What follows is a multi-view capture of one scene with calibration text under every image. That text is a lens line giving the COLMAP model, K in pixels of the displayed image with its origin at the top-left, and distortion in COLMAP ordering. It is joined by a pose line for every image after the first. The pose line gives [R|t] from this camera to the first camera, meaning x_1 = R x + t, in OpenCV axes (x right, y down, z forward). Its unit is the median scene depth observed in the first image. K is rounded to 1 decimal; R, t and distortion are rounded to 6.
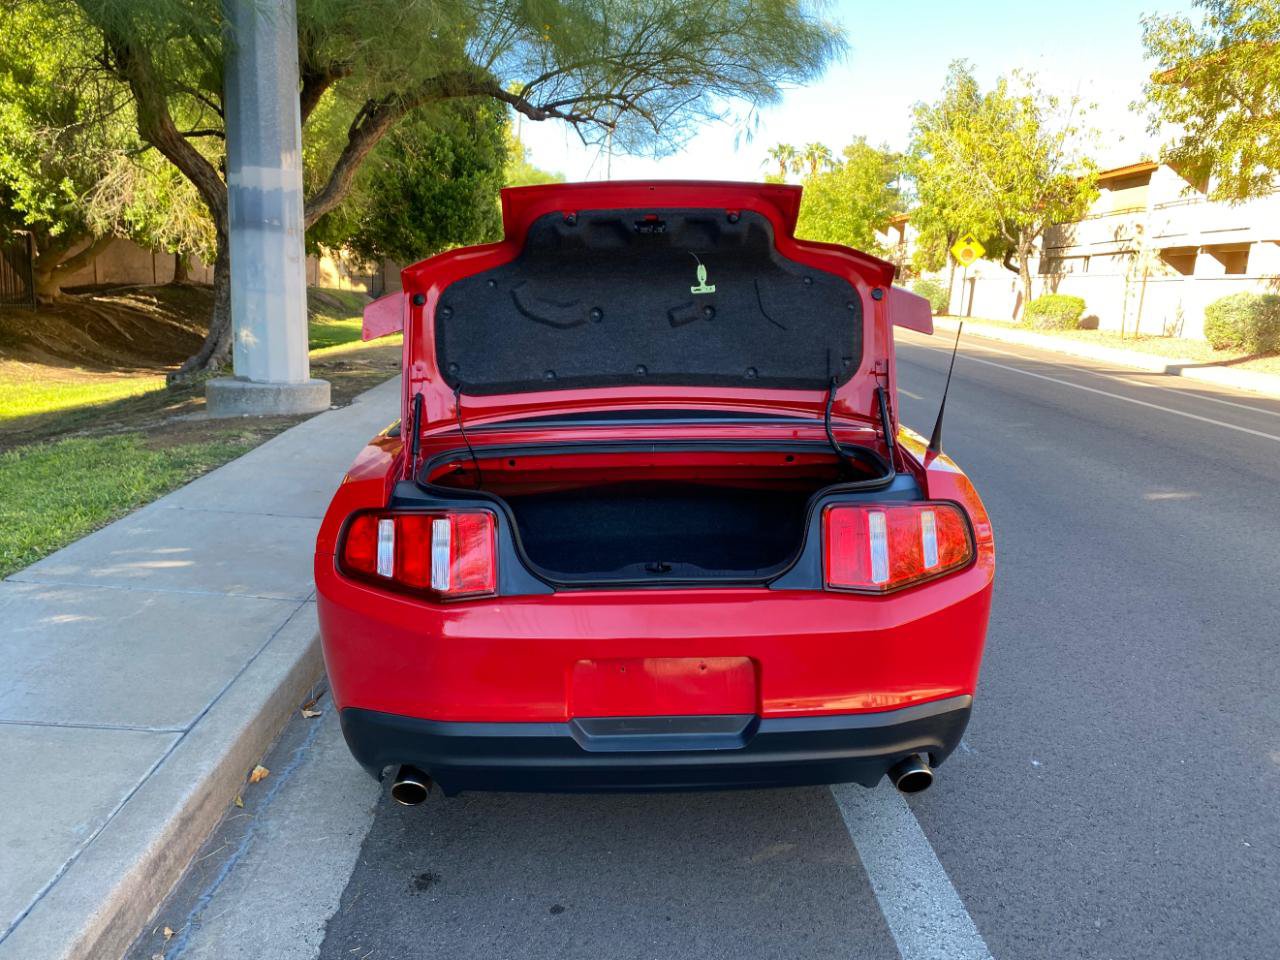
lens RADIAL K [[986.2, 0, 628.6], [0, 986.2, 481.1], [0, 0, 1]] dist [0.006122, 0.005911]
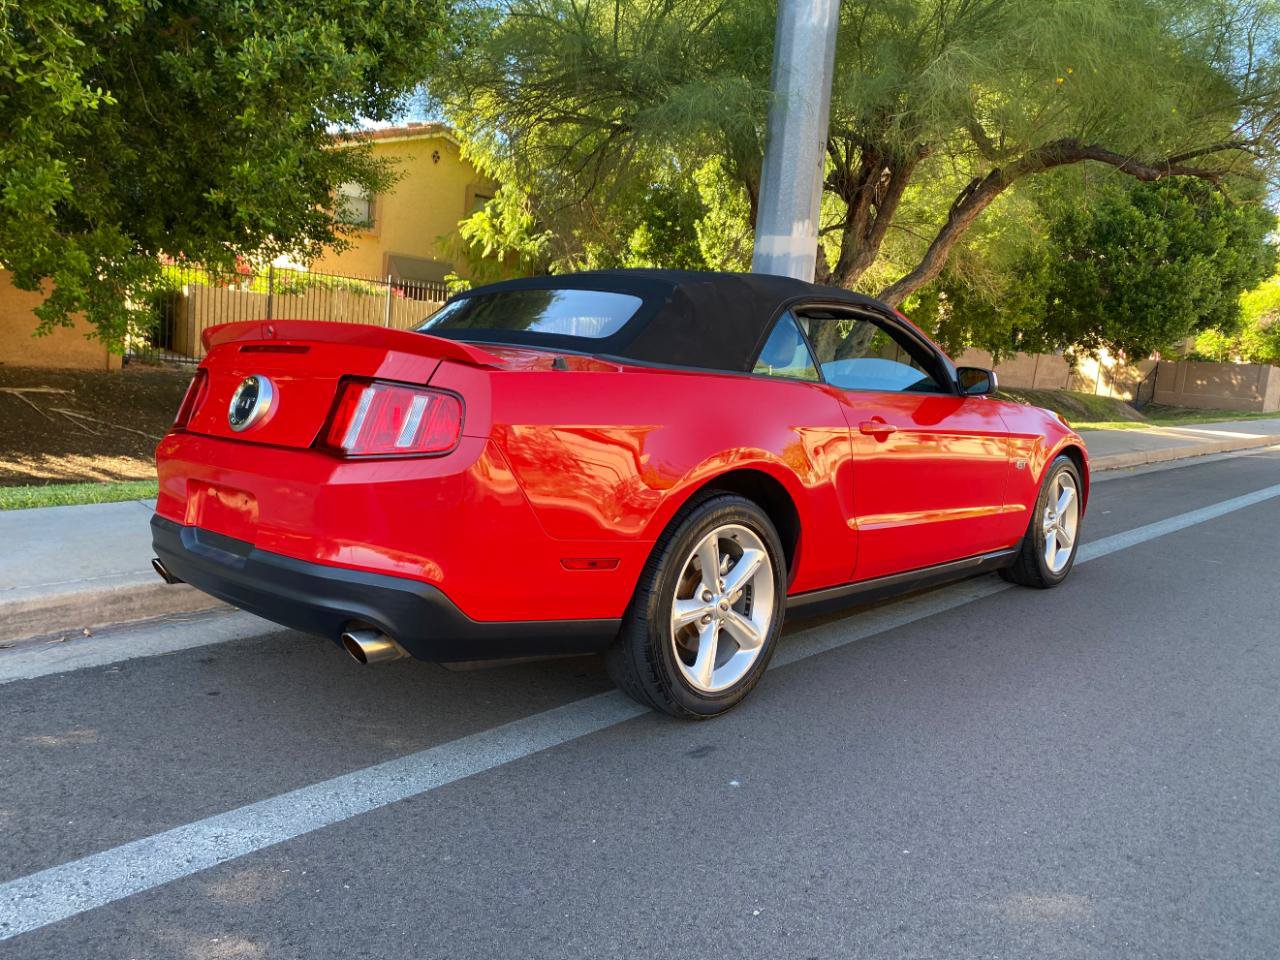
lens RADIAL K [[977.9, 0, 618.4], [0, 977.9, 477.4], [0, 0, 1]] dist [0.014785, -0.000781]
pose [[0.703109, 0.106594, -0.703047, 0.204655], [-0.186303, 0.981778, -0.037465, 0.019828], [0.686243, 0.157322, 0.710155, 0.074619]]
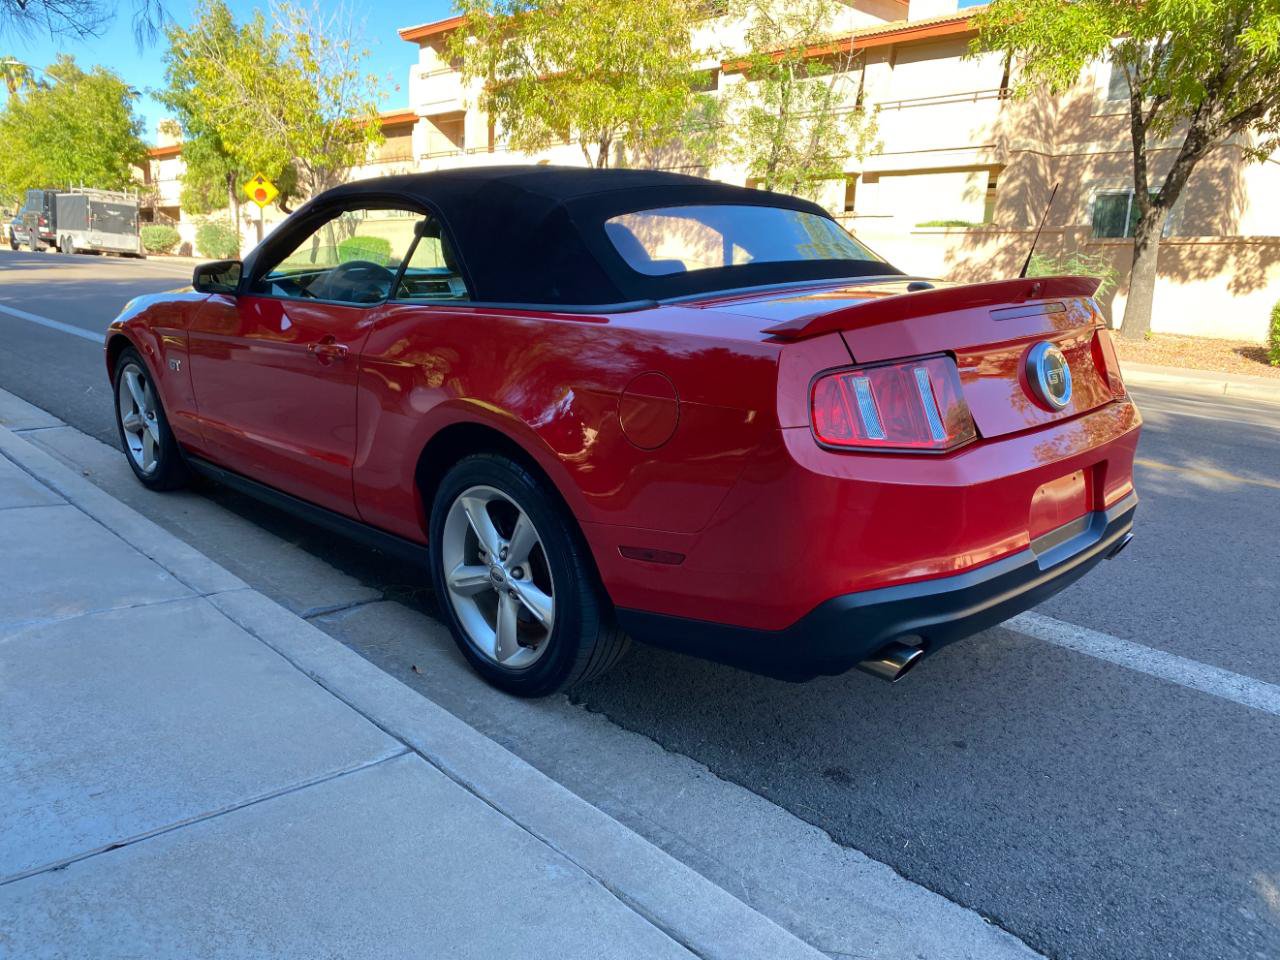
lens RADIAL K [[979.0, 0, 644.8], [0, 979.0, 495.5], [0, 0, 1]] dist [0.007531, 0.003612]
pose [[0.733499, -0.168594, 0.658449, -0.167679], [0.126049, 0.985685, 0.111966, 0.003673], [-0.667900, 0.000870, 0.744250, 0.080929]]
